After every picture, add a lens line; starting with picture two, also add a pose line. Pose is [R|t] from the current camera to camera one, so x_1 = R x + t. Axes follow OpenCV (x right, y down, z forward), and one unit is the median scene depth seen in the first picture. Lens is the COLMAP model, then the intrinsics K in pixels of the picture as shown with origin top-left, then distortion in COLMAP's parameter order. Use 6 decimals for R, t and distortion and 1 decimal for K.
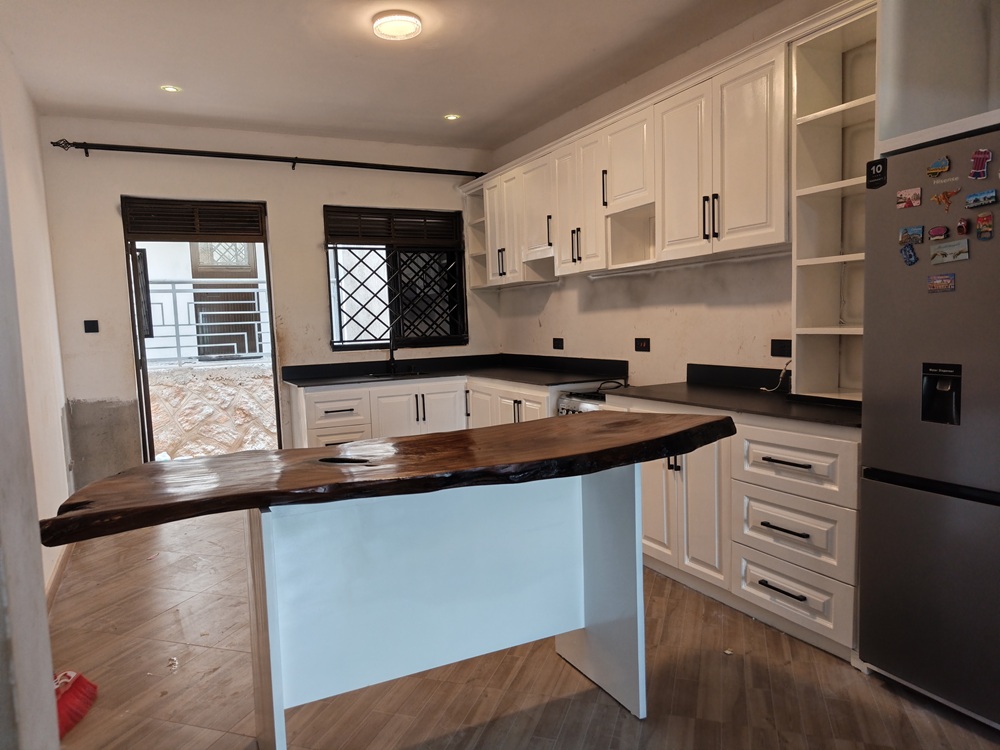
lens RADIAL K [[687.8, 0, 494.6], [0, 687.8, 378.9], [0, 0, 1]] dist [0.032986, -0.038747]
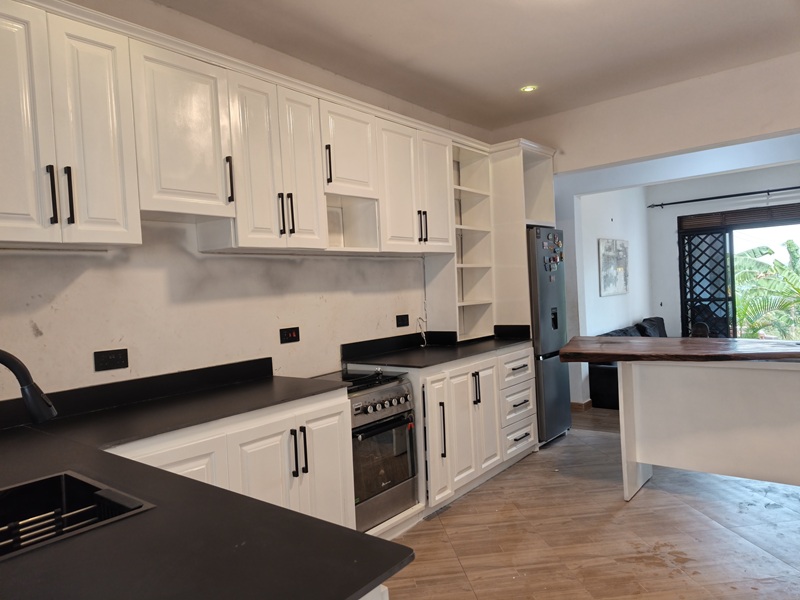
lens RADIAL K [[550.2, 0, 393.5], [0, 550.2, 305.4], [0, 0, 1]] dist [0.032986, -0.038747]
pose [[-0.415710, 0.032809, 0.908905, -0.416474], [0.145196, 0.988926, 0.030712, -0.074792], [-0.897833, 0.144737, -0.415870, 0.960712]]
